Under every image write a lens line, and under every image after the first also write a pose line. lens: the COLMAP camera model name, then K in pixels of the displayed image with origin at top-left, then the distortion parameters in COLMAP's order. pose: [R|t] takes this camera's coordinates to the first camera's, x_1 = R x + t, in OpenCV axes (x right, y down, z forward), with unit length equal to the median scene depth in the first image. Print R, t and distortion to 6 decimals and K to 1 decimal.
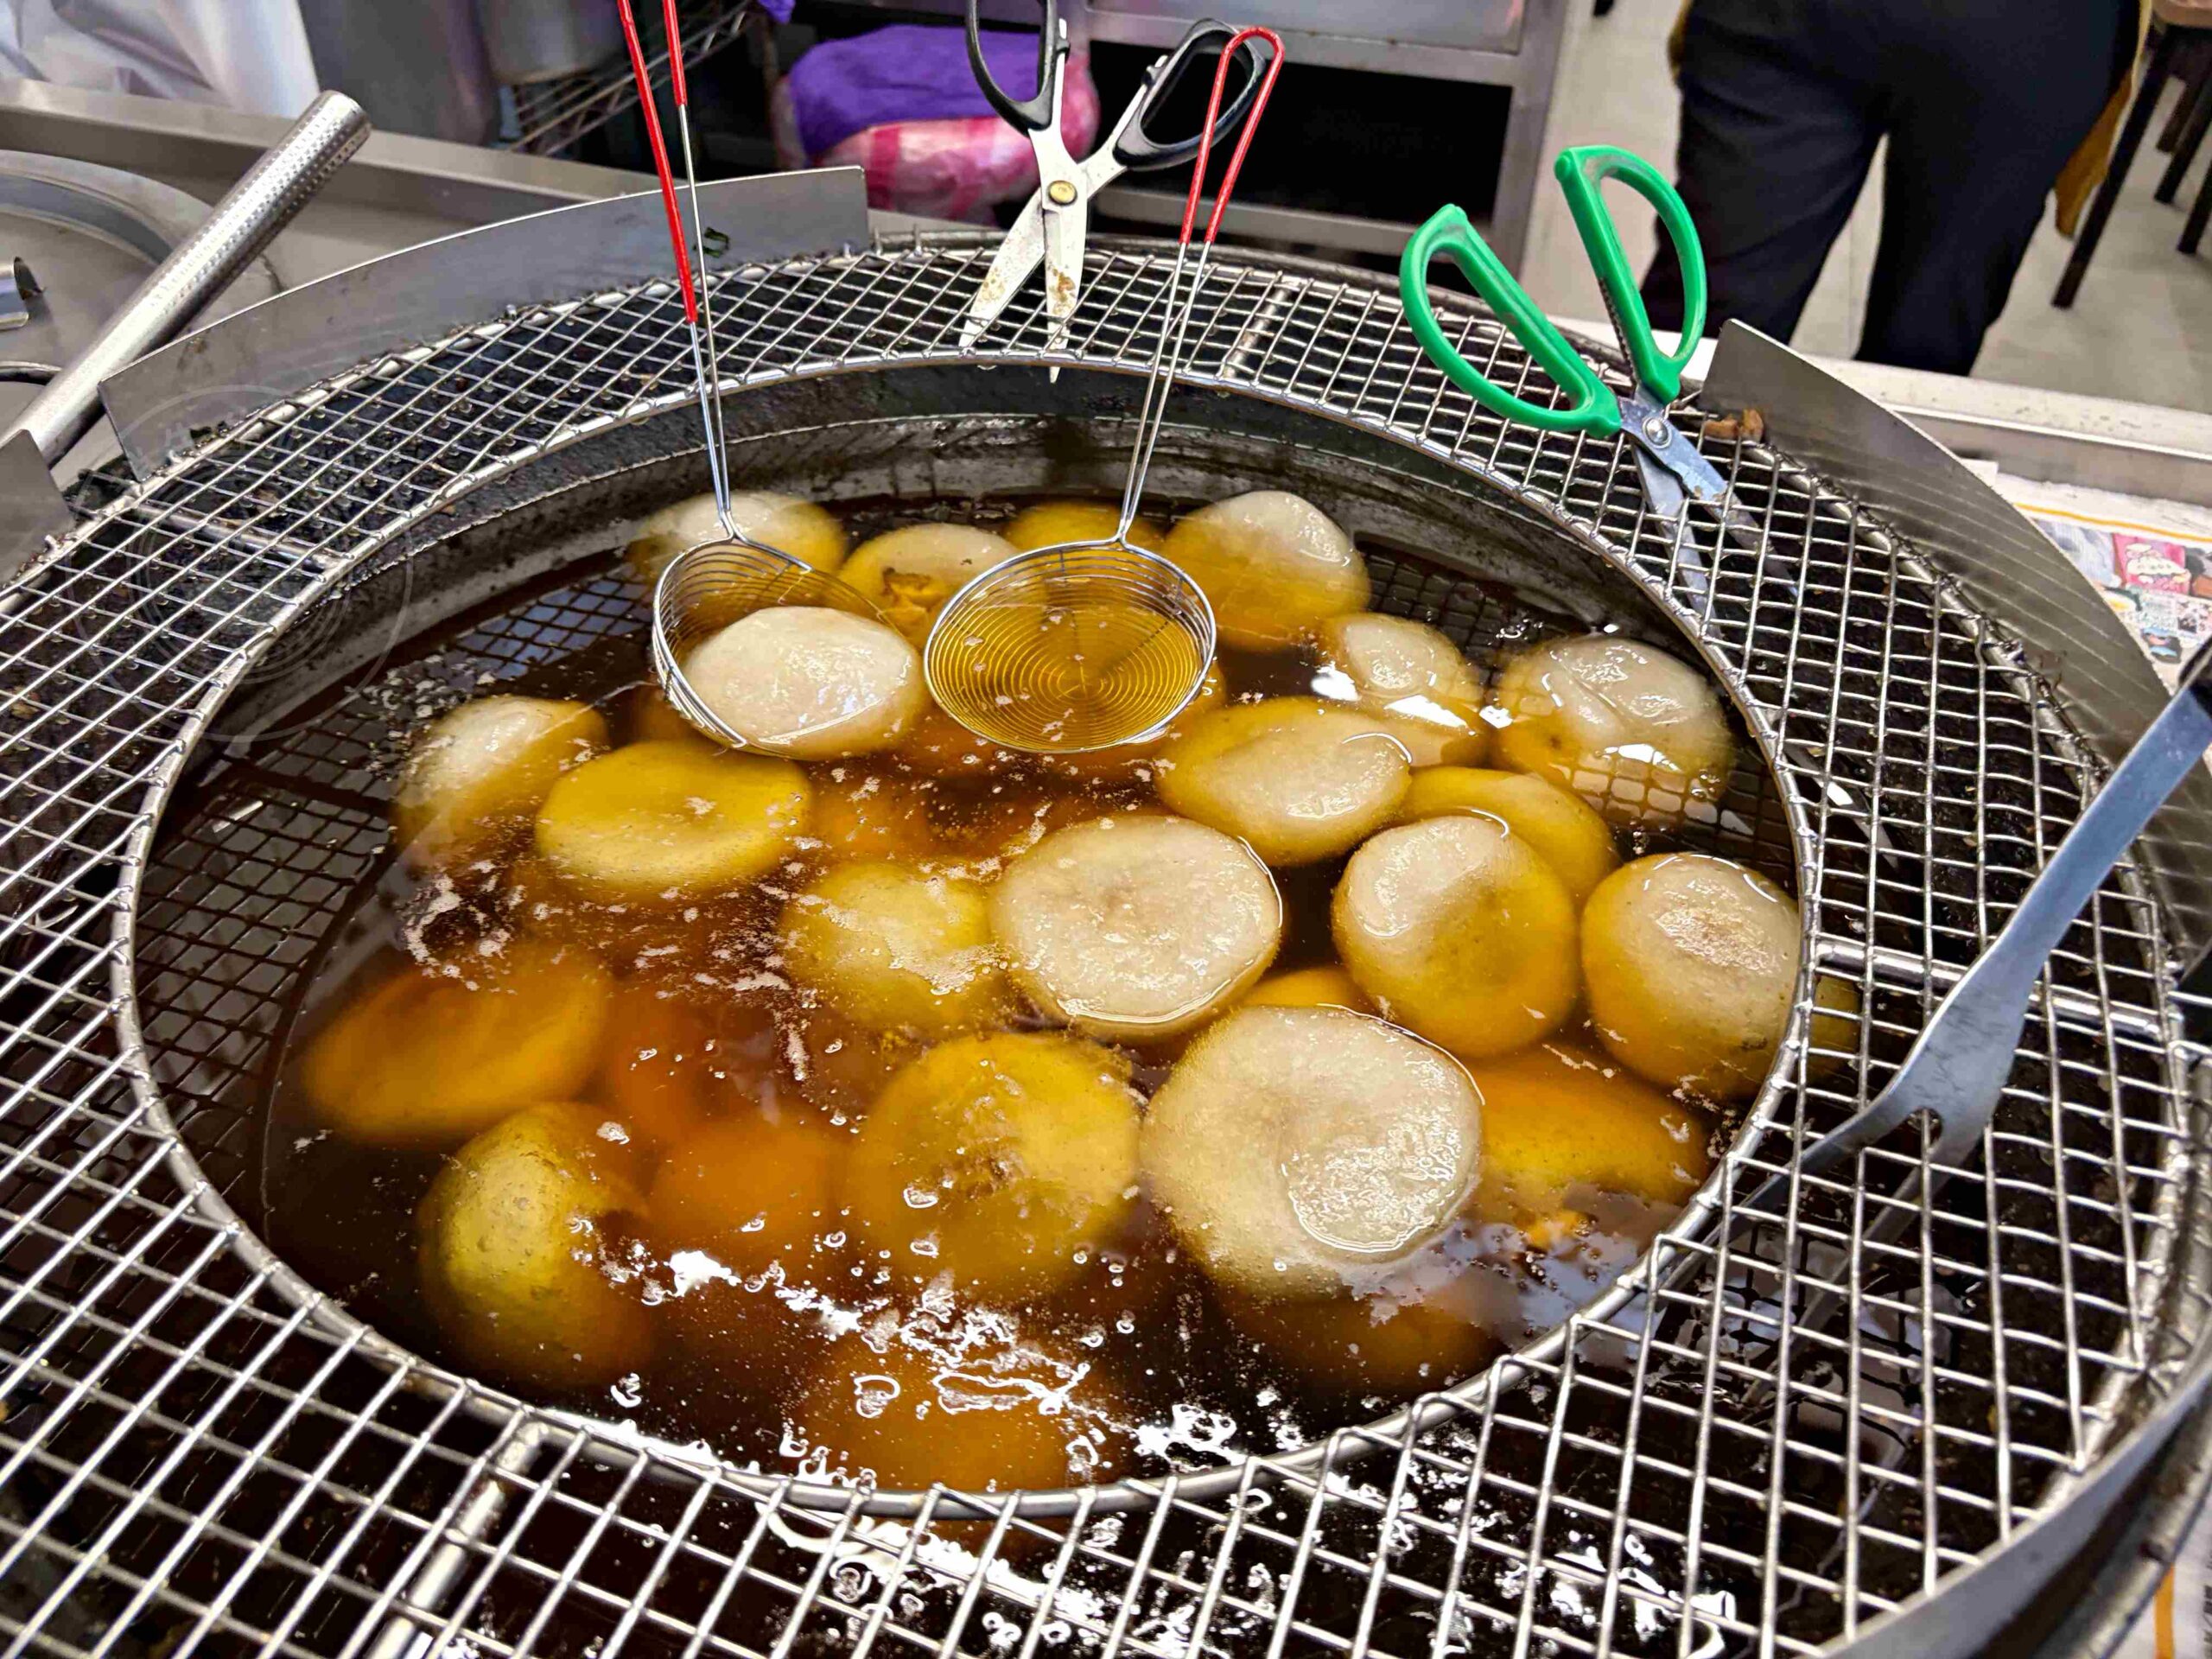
lens RADIAL K [[1668.2, 0, 1135.4], [0, 1668.2, 832.2], [0, 0, 1]] dist [0.023582, -0.031354]
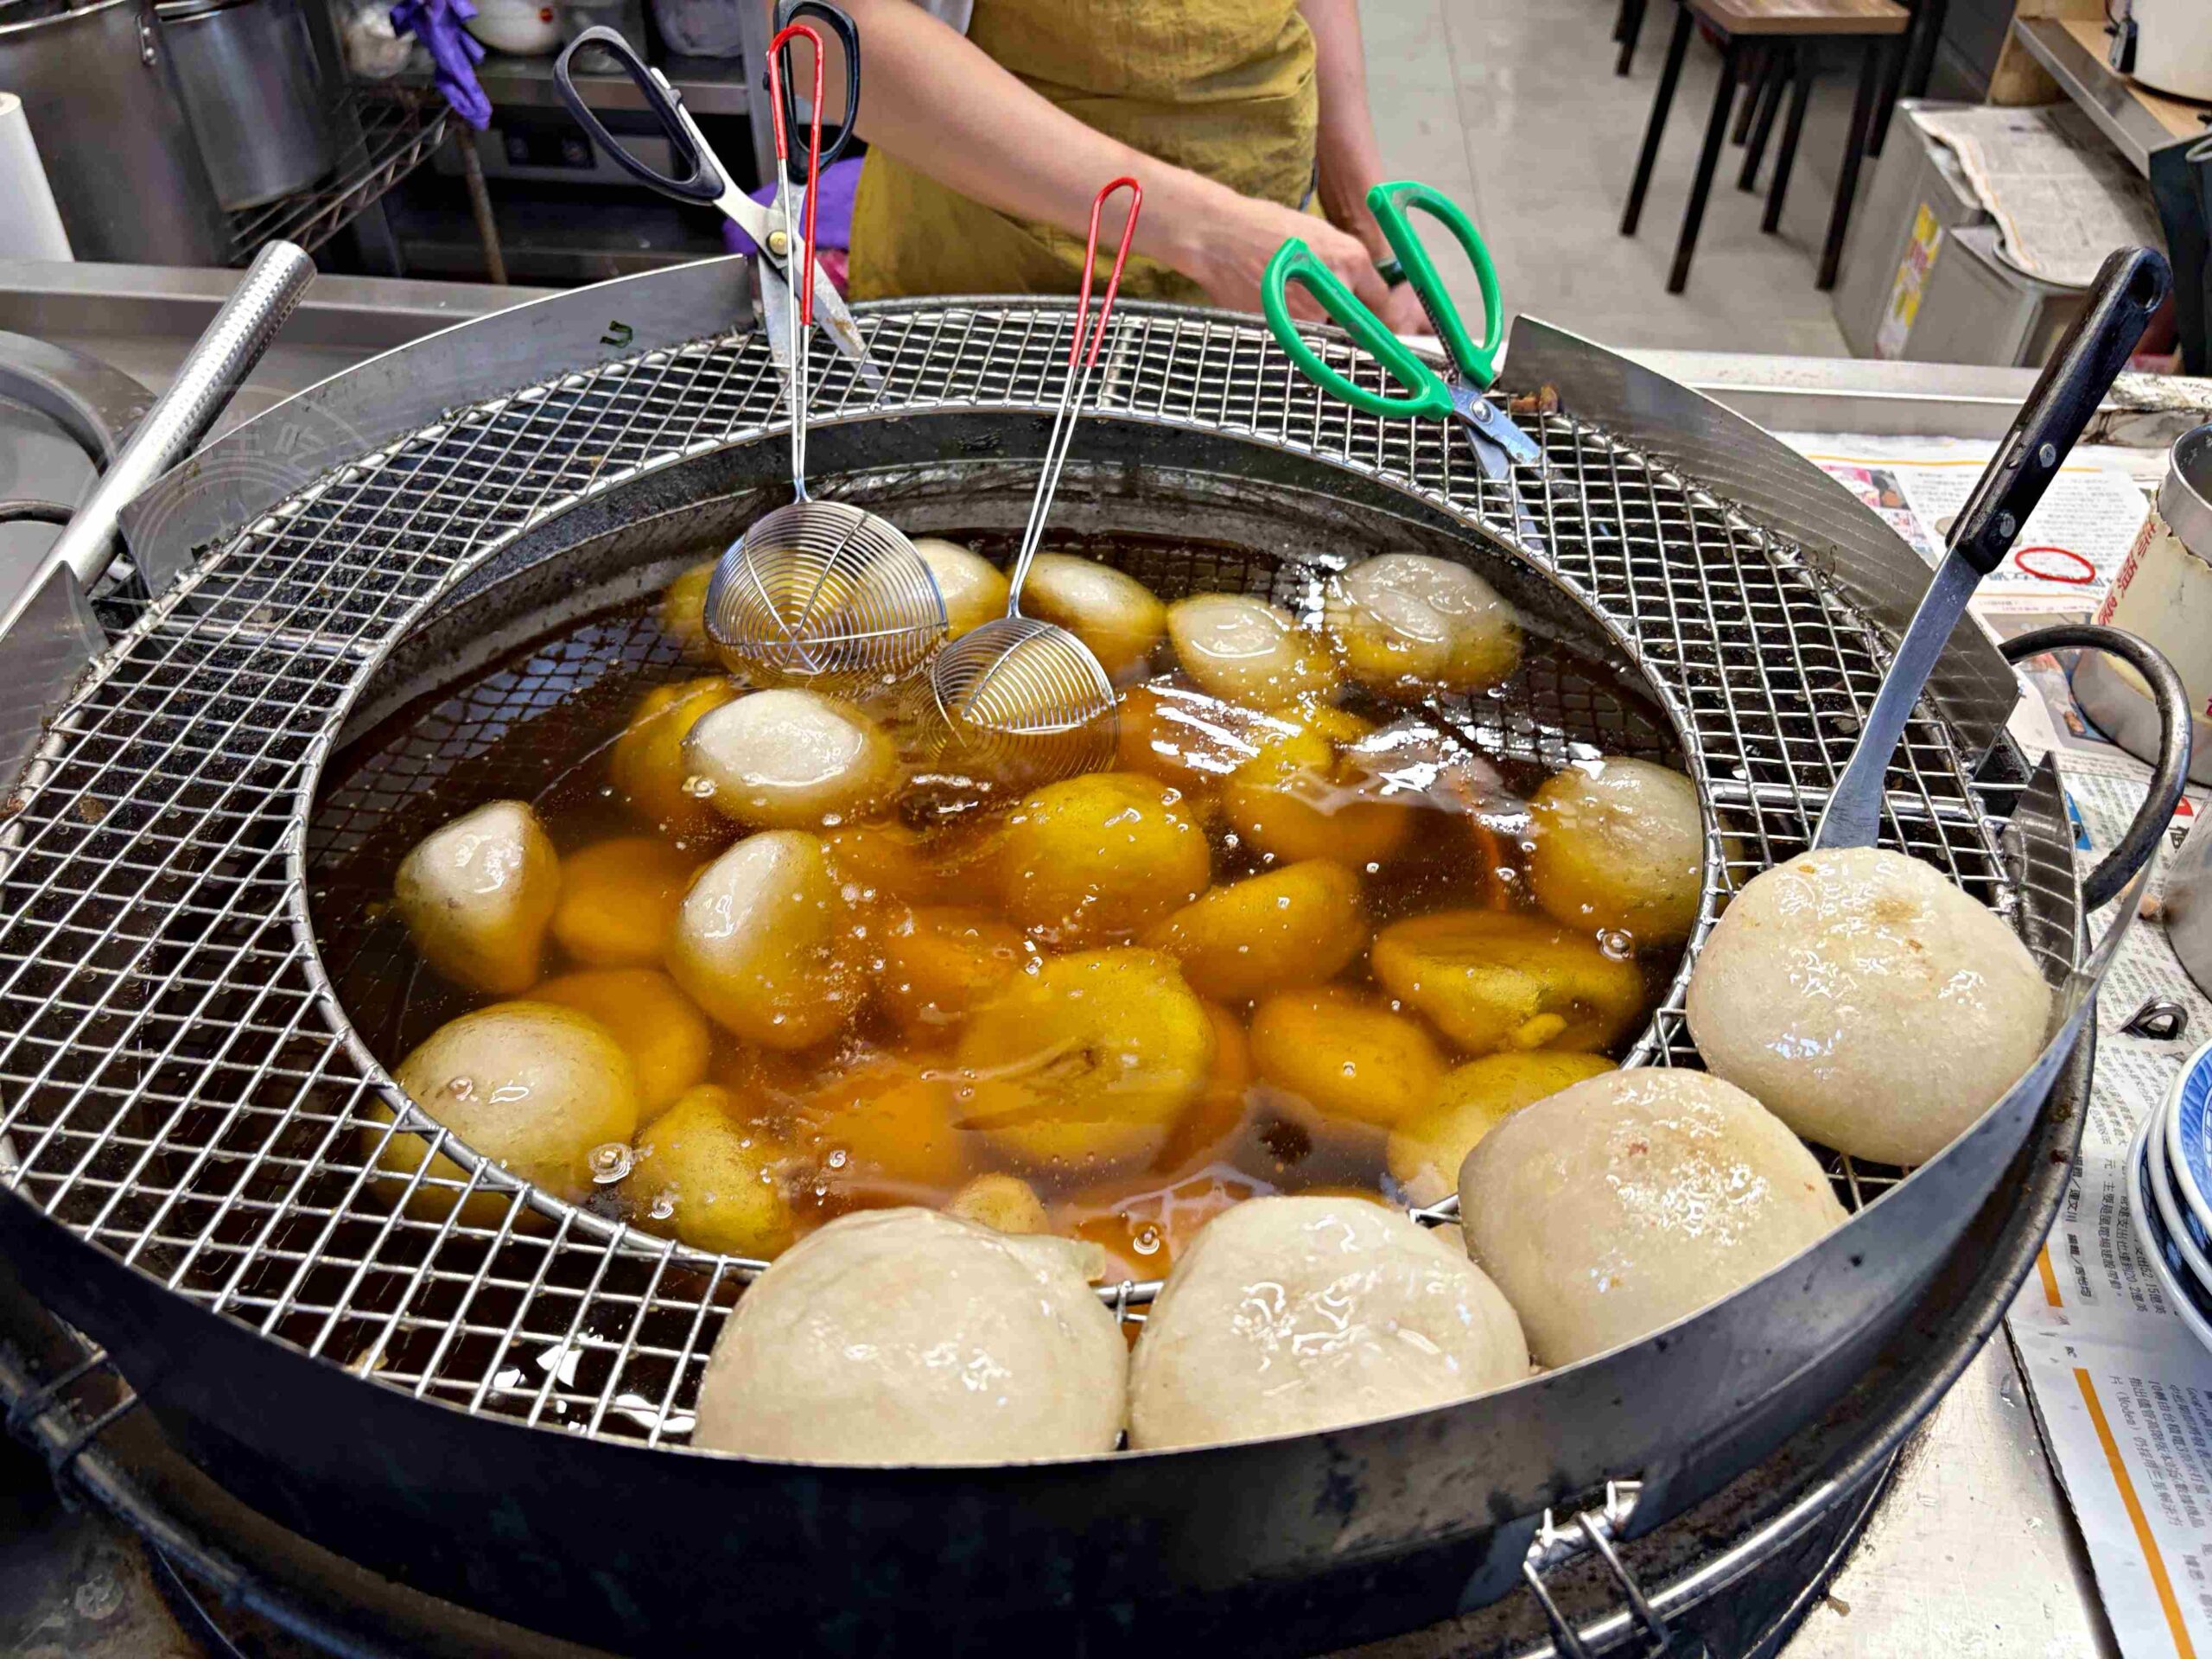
lens RADIAL K [[1668.2, 0, 1106.5], [0, 1668.2, 835.6], [0, 0, 1]] dist [0.023582, -0.031354]
pose [[0.978556, -0.140225, 0.150883, -0.169034], [0.144614, 0.989316, -0.018466, 0.043376], [-0.146682, 0.039890, 0.988379, -0.130478]]
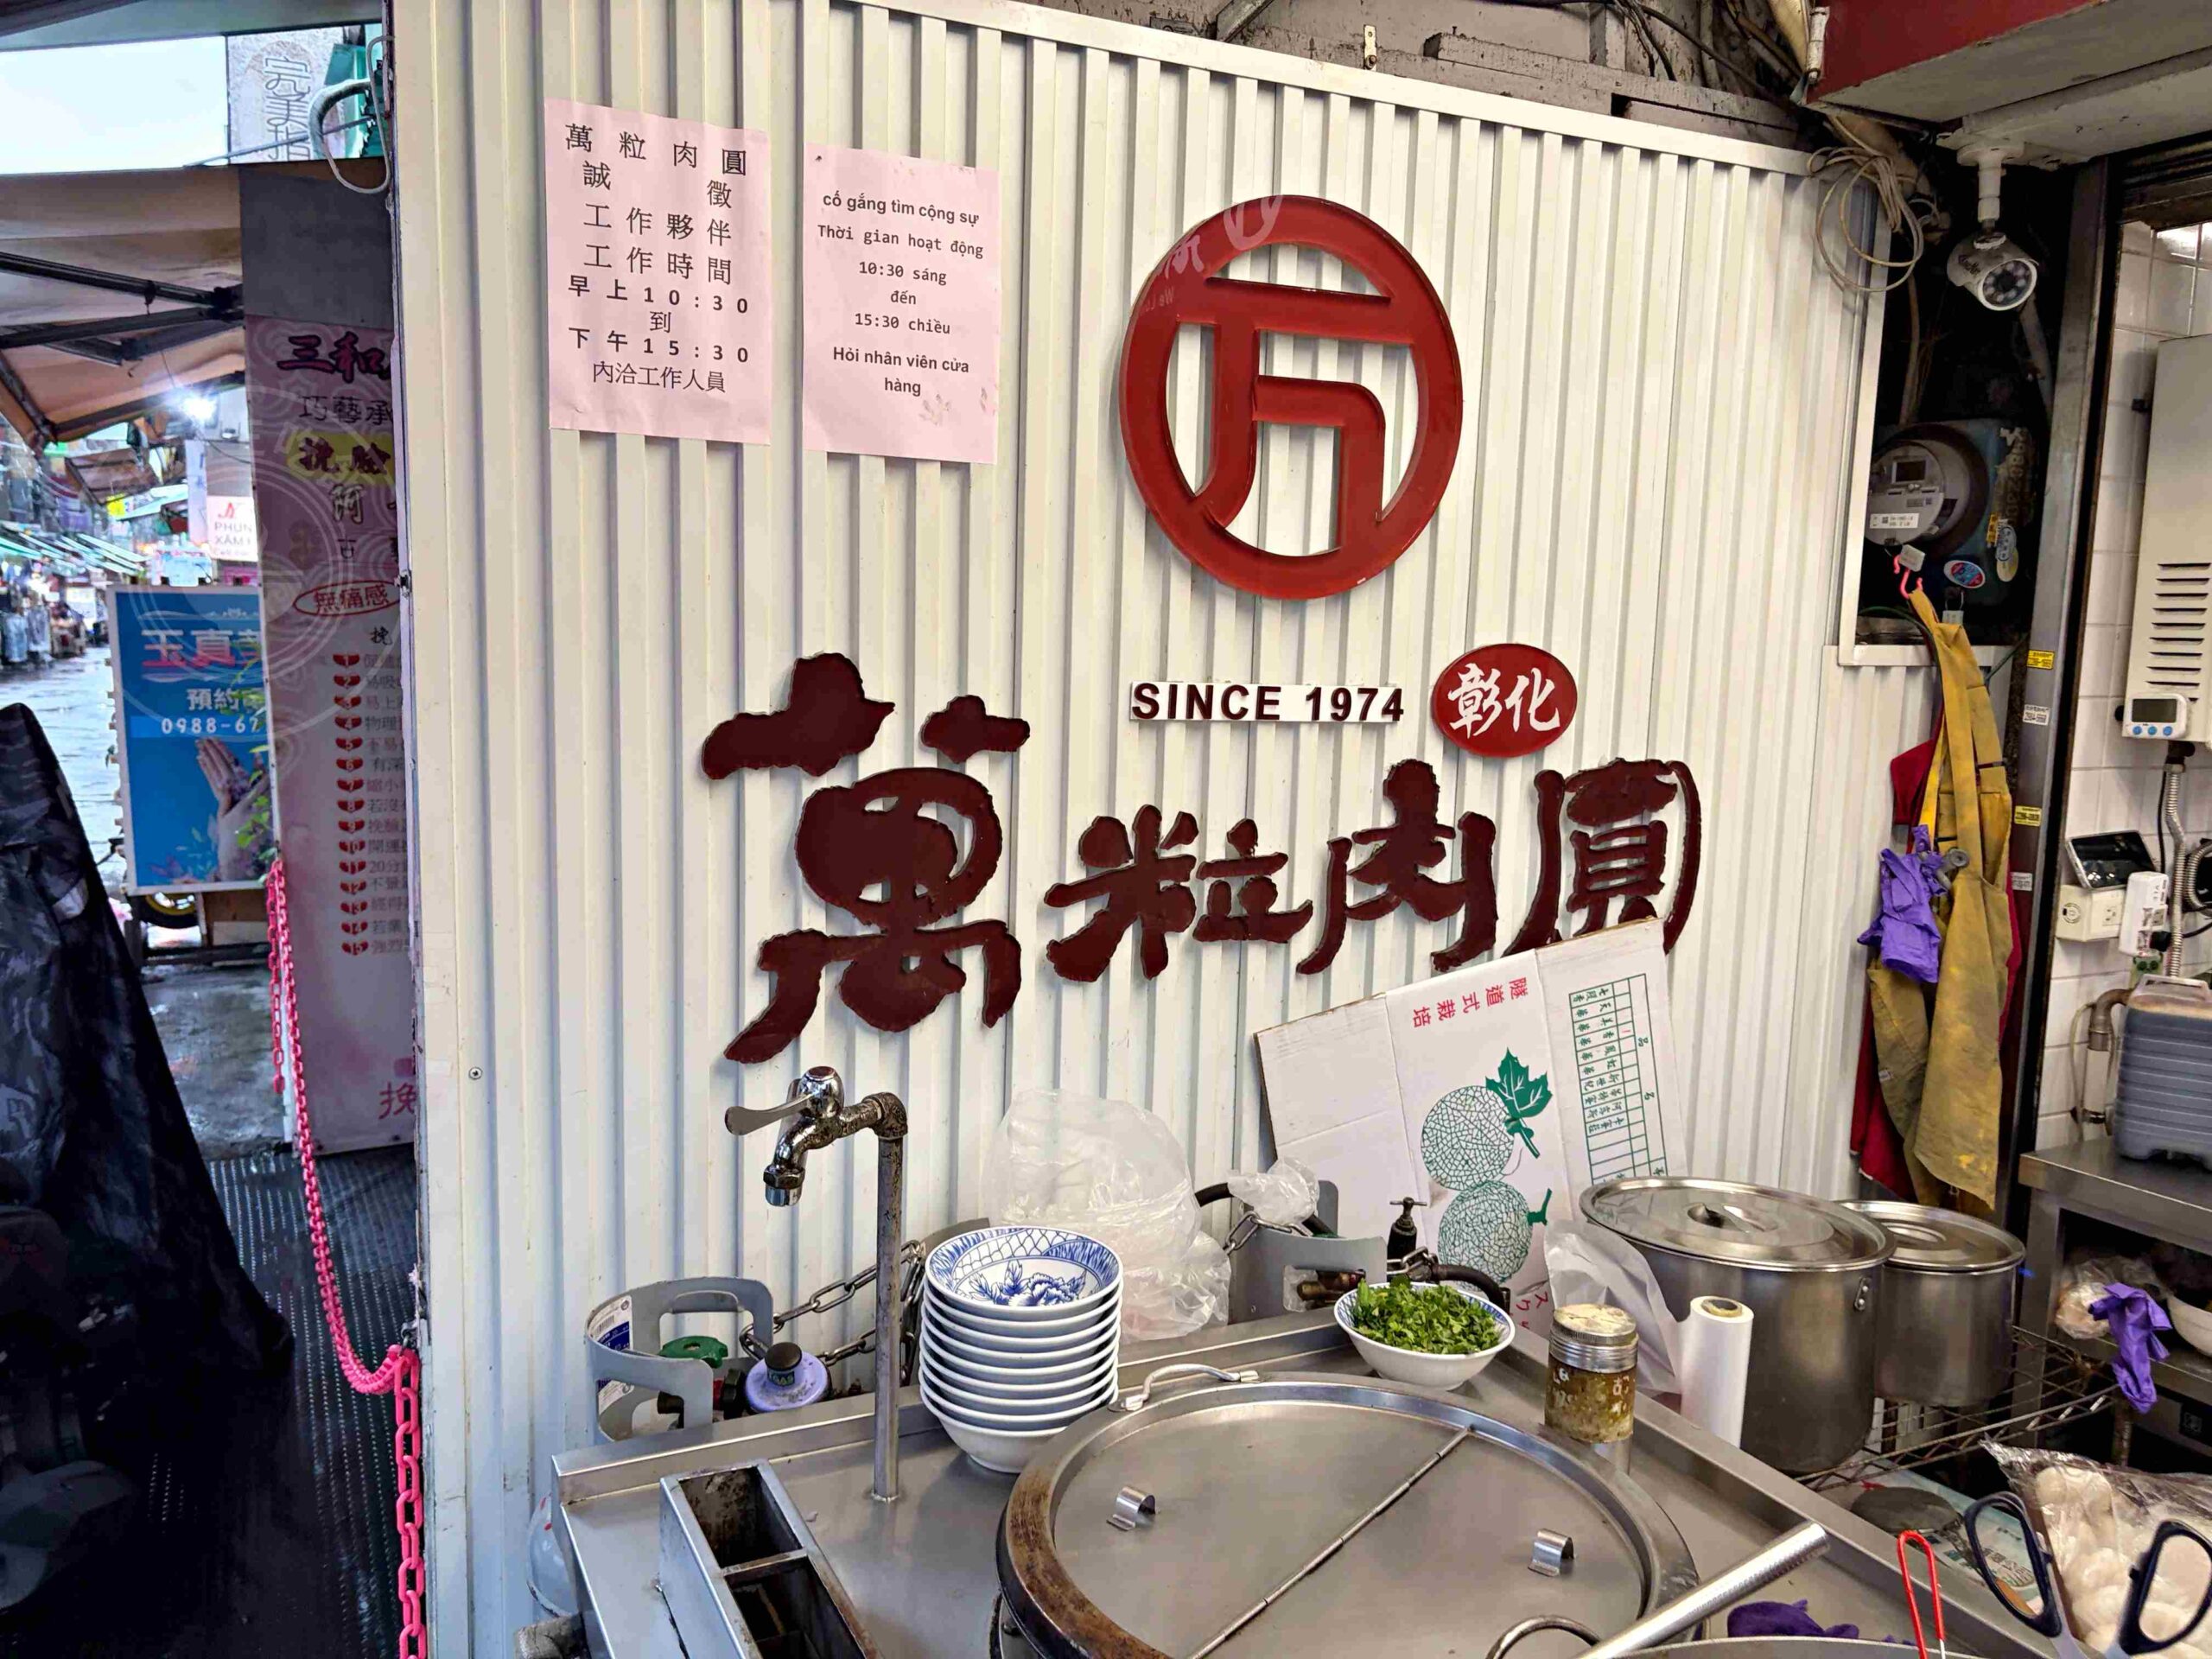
lens RADIAL K [[1668.2, 0, 1086.2], [0, 1668.2, 847.8], [0, 0, 1]] dist [0.023582, -0.031354]
pose [[0.697681, 0.086575, -0.711158, 0.235591], [-0.489831, 0.782032, -0.385346, 0.056100], [0.522787, 0.617196, 0.588016, -0.992969]]
